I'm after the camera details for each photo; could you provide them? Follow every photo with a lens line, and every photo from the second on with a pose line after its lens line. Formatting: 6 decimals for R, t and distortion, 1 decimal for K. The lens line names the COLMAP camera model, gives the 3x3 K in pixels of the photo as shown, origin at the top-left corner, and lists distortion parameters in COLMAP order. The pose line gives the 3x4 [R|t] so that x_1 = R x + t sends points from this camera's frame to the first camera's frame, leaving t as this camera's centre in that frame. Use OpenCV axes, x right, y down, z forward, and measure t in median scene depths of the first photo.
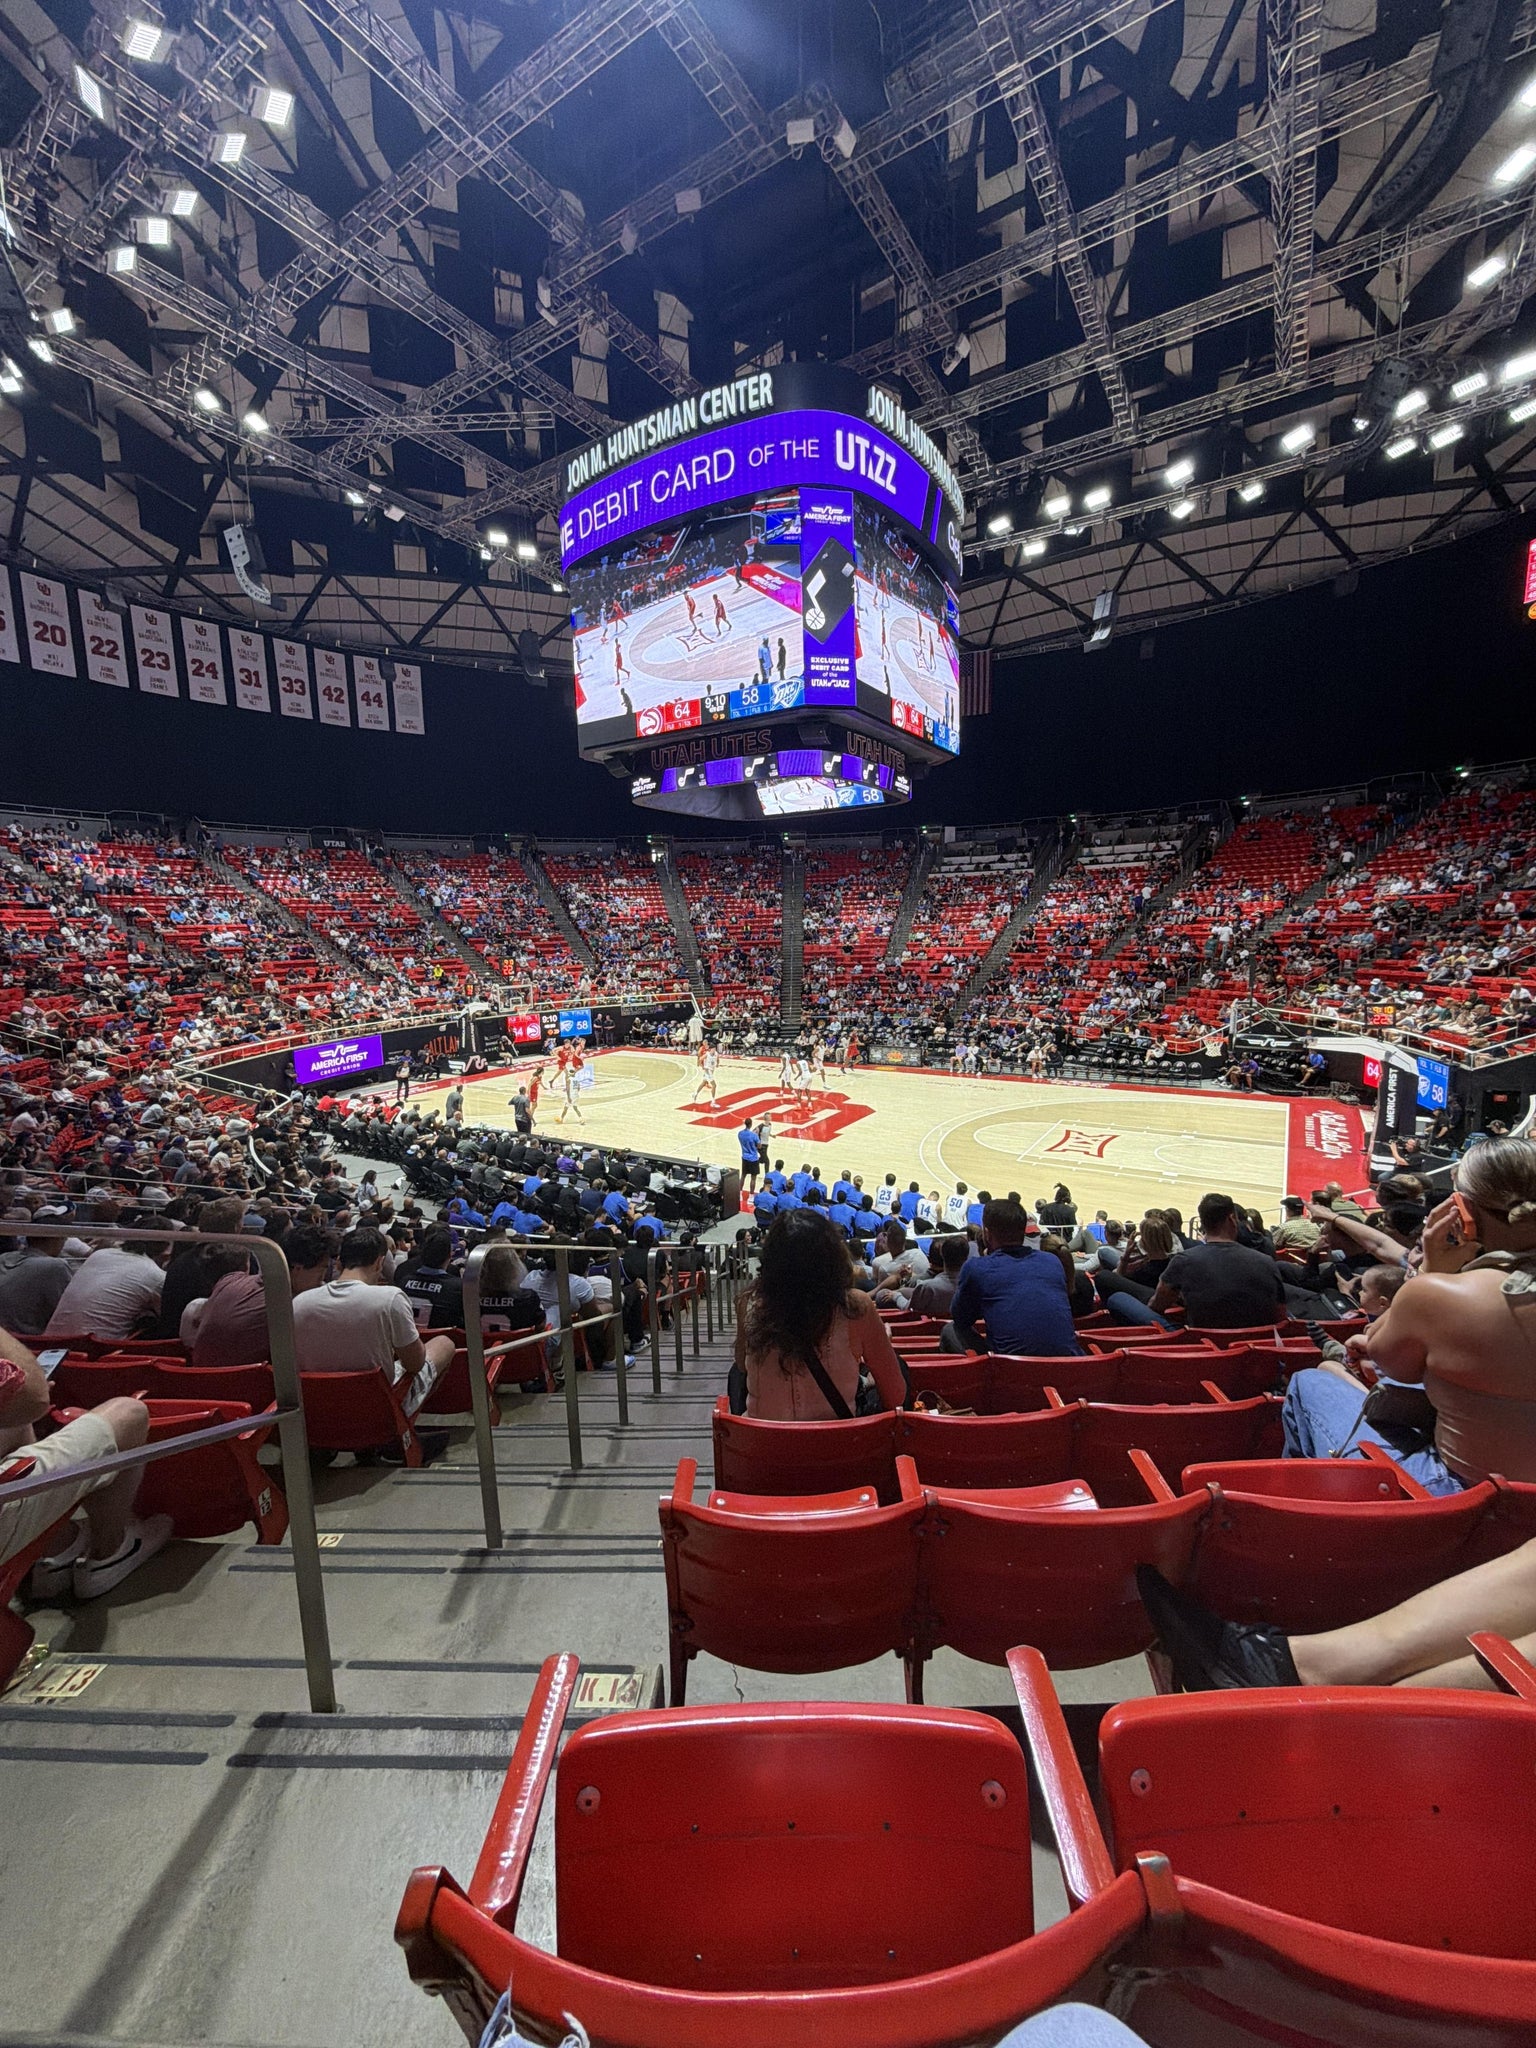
lens RADIAL K [[817.9, 0, 763.0], [0, 817.9, 1024.6], [0, 0, 1]] dist [0.002506, -0.000280]
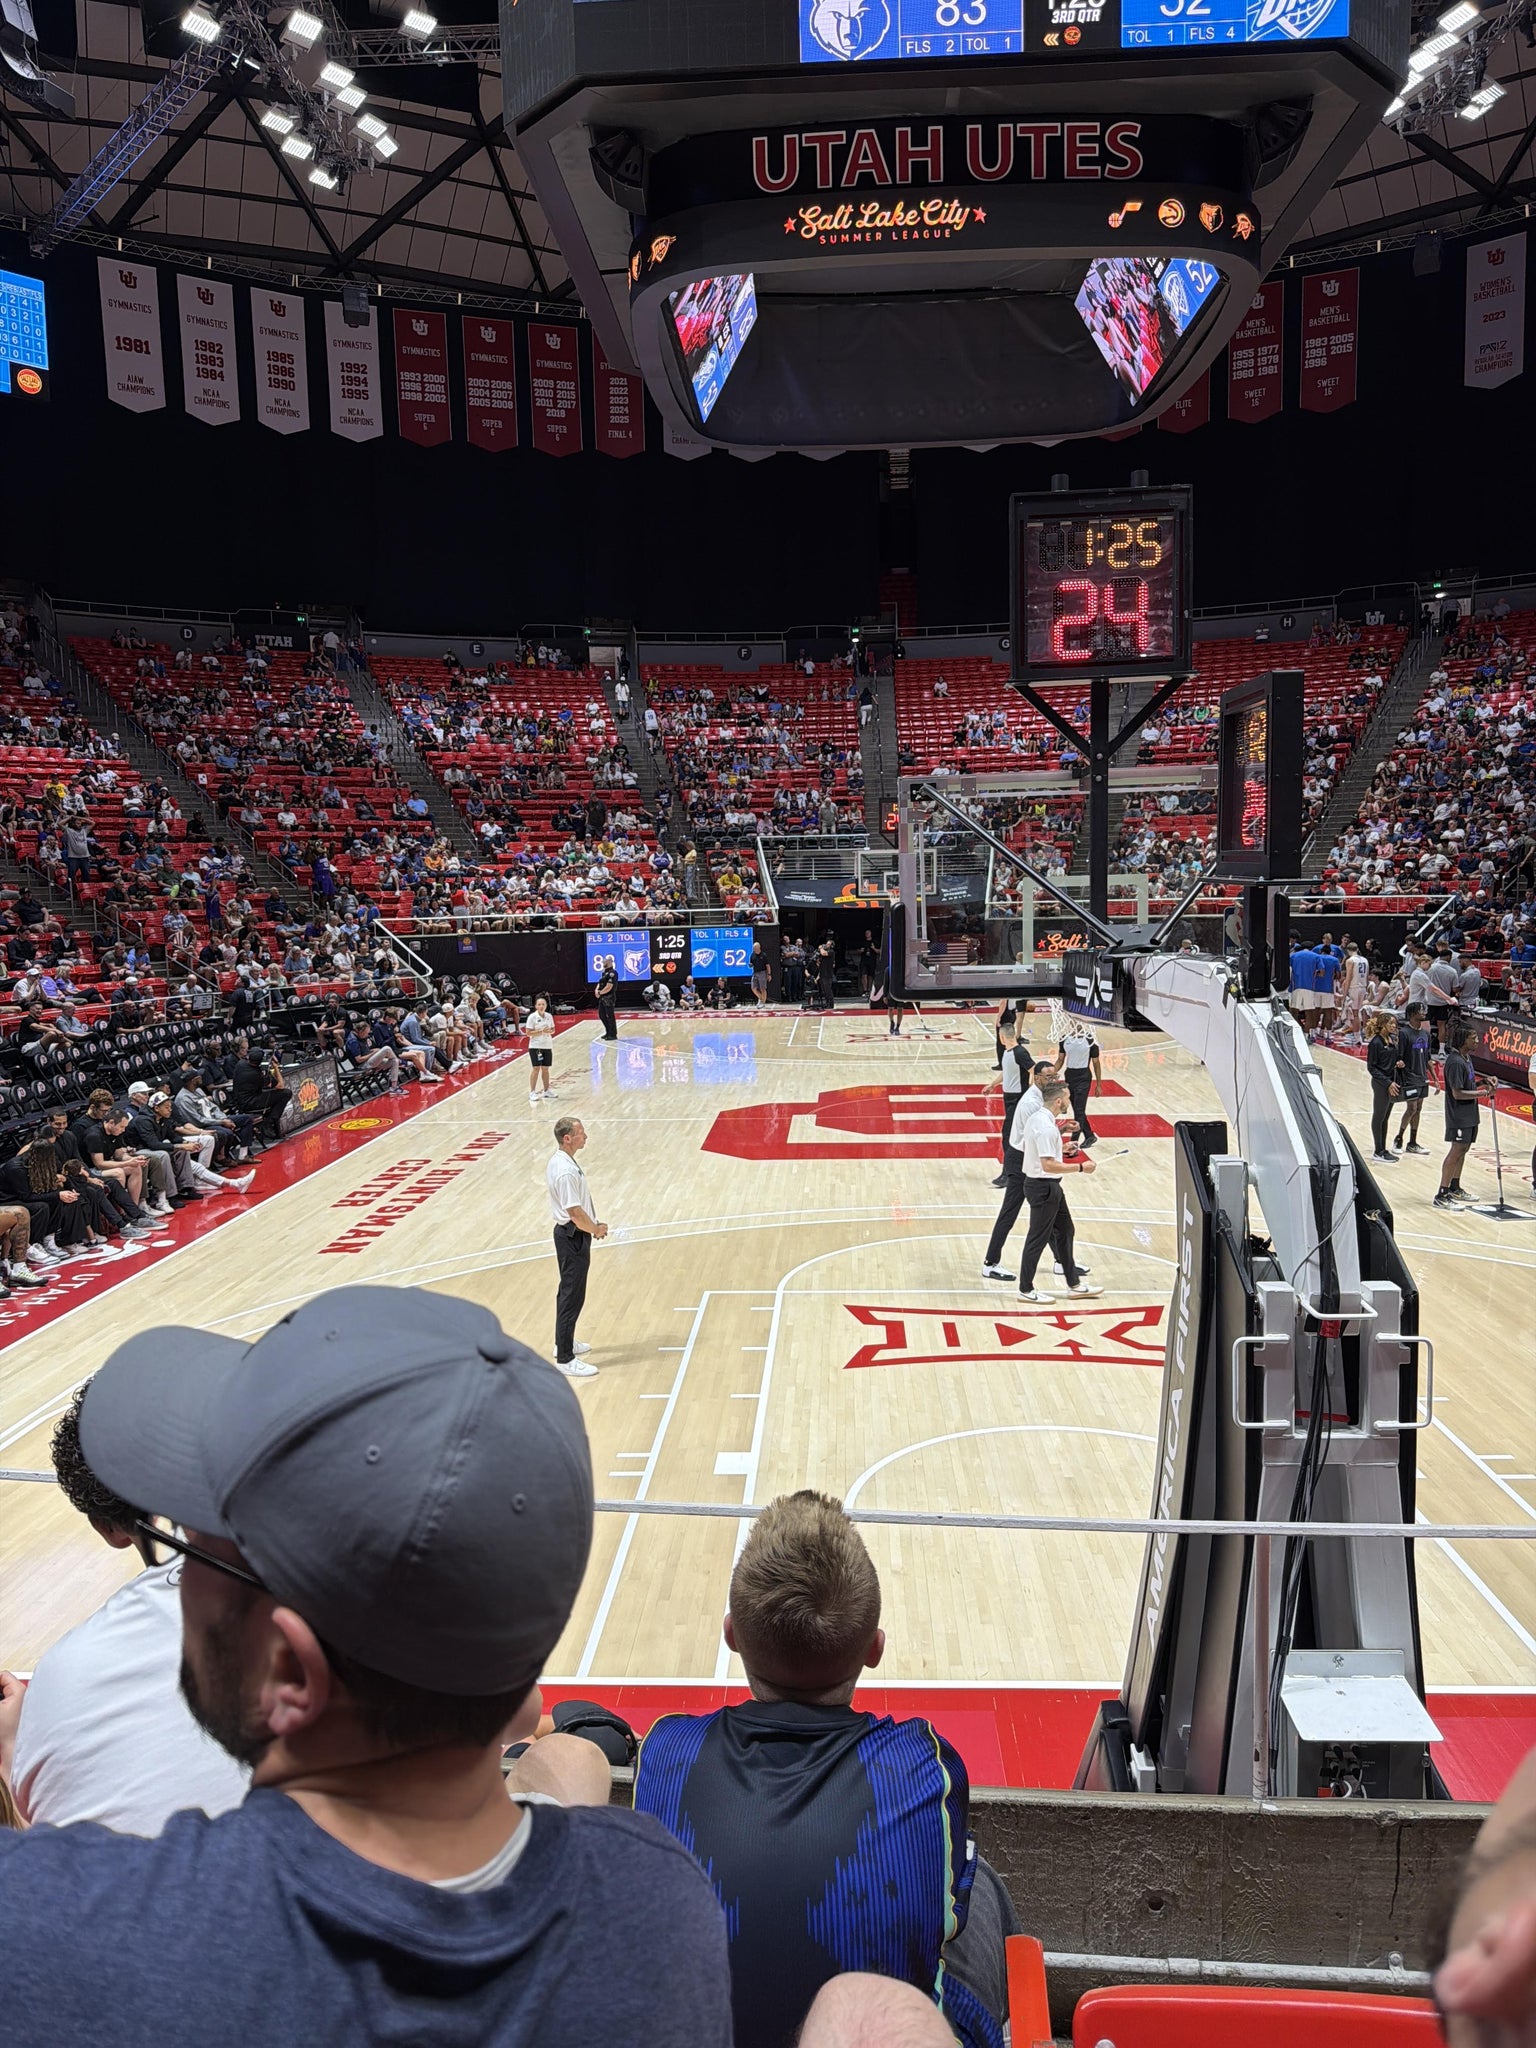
lens RADIAL K [[1446.5, 0, 769.2], [0, 1446.5, 1014.3], [0, 0, 1]] dist [0.072425, -0.063401]
pose [[0.500574, 0.103216, -0.859519, 0.549435], [-0.096021, 0.993360, 0.063366, 0.009679], [0.860352, 0.050812, 0.507161, 0.486441]]
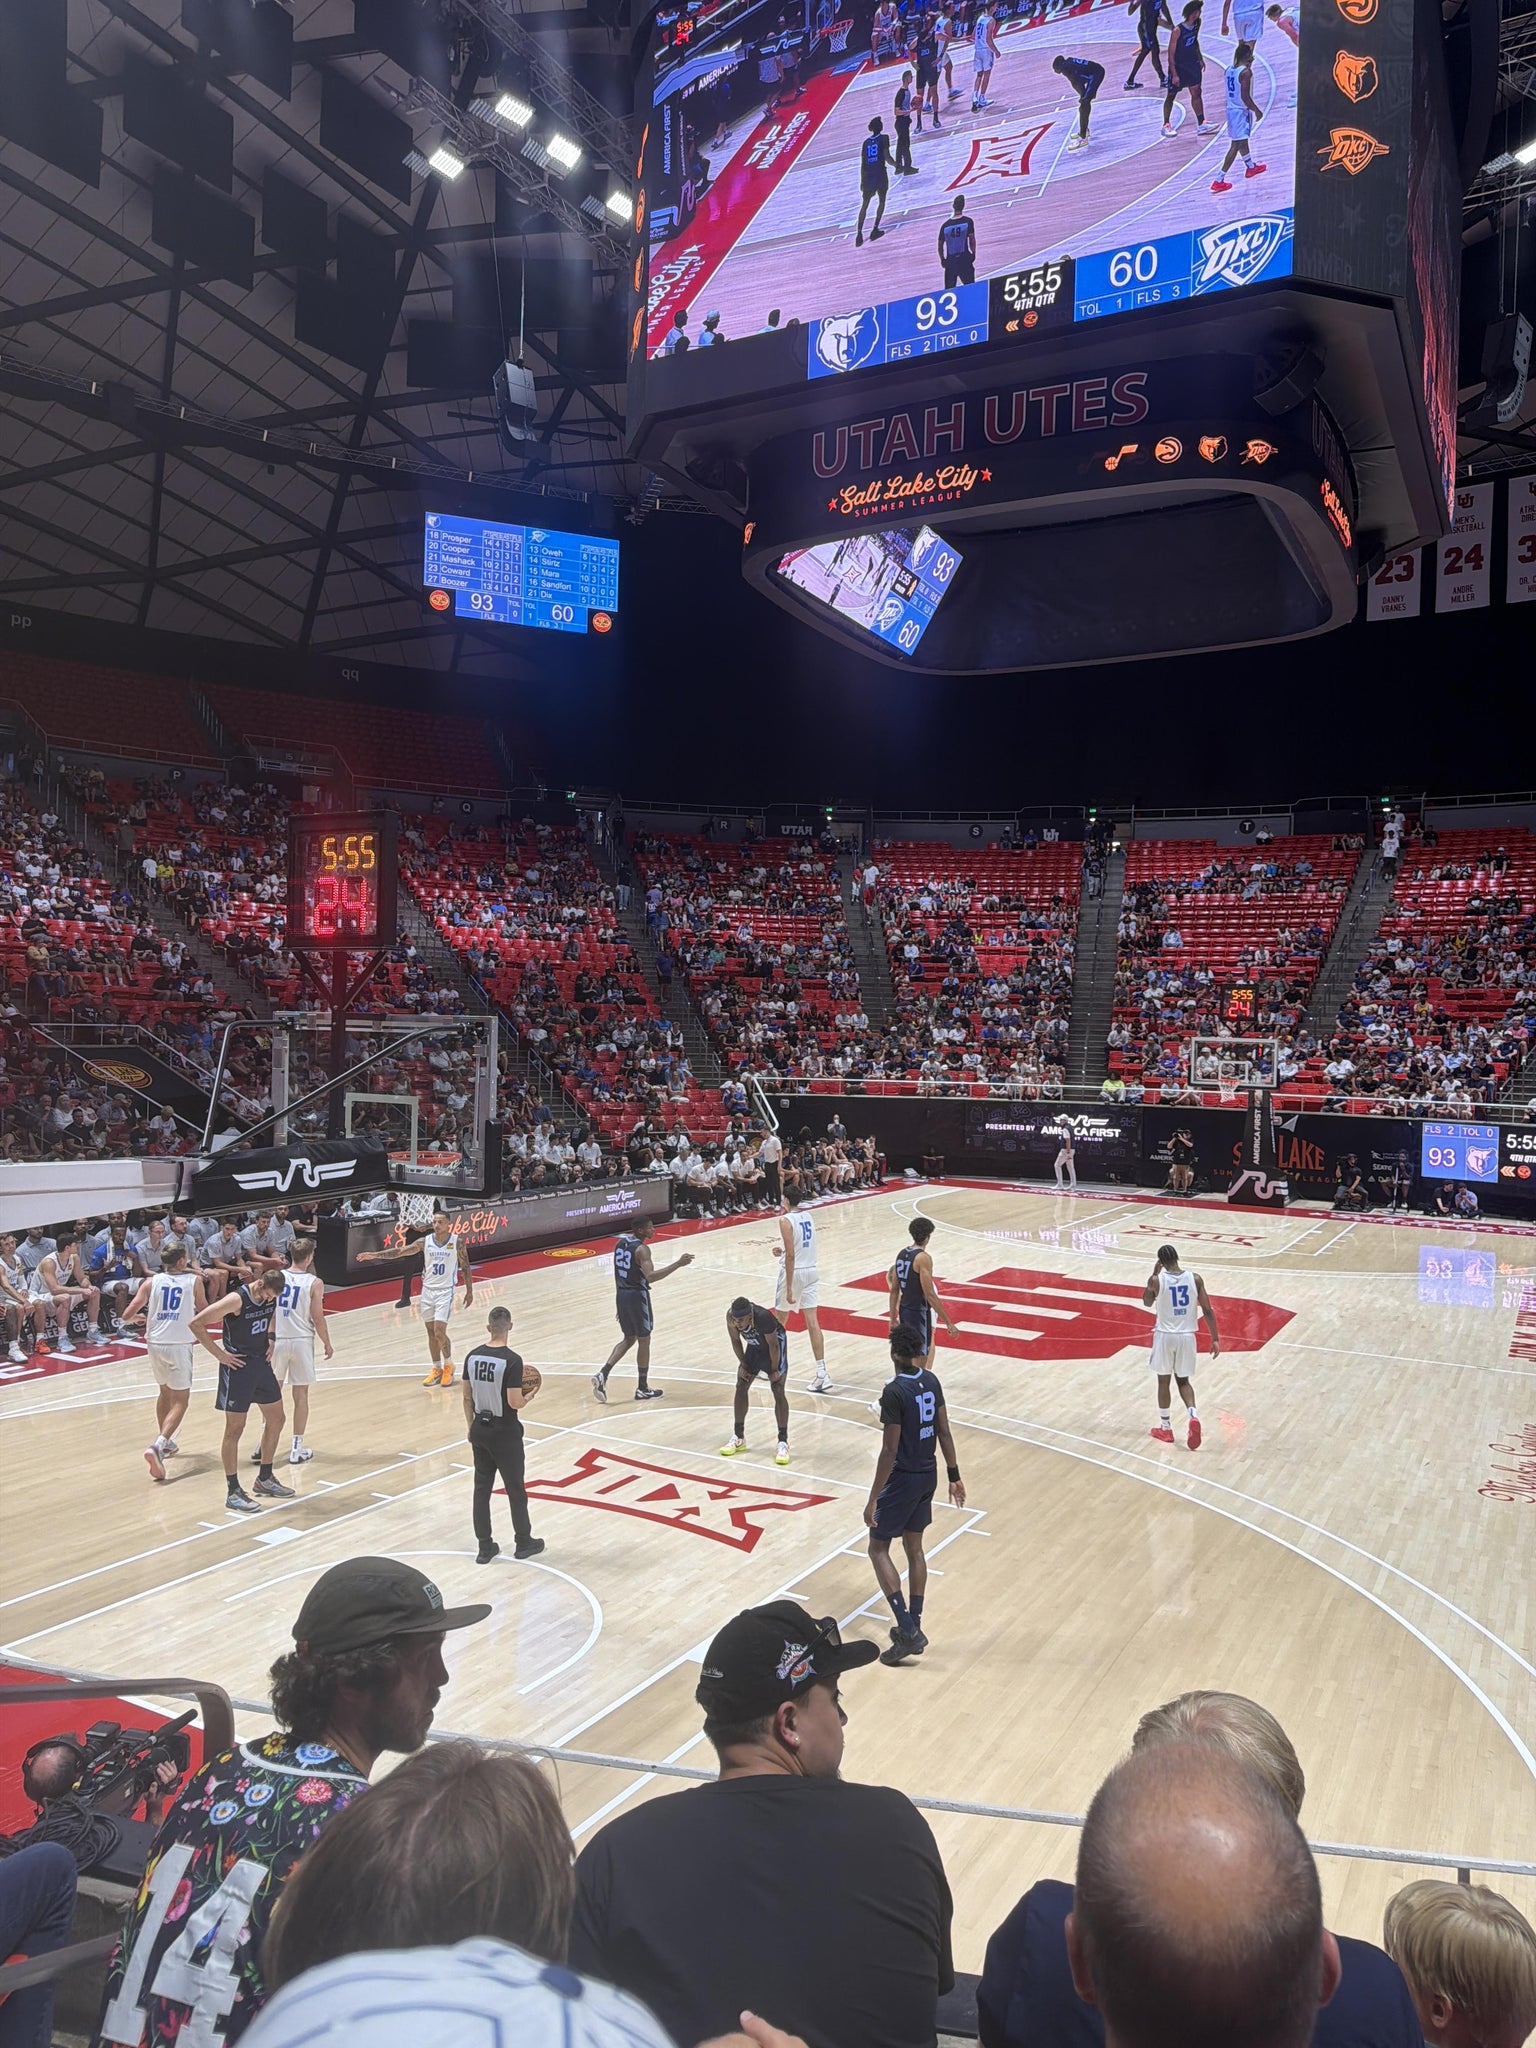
lens RADIAL K [[1449.6, 0, 755.4], [0, 1449.6, 1032.3], [0, 0, 1]] dist [0.010906, -0.007153]
pose [[0.058007, 0.035693, -0.997678, 0.670736], [-0.148197, 0.988596, 0.026751, -0.033644], [0.987255, 0.146301, 0.062635, 0.703447]]
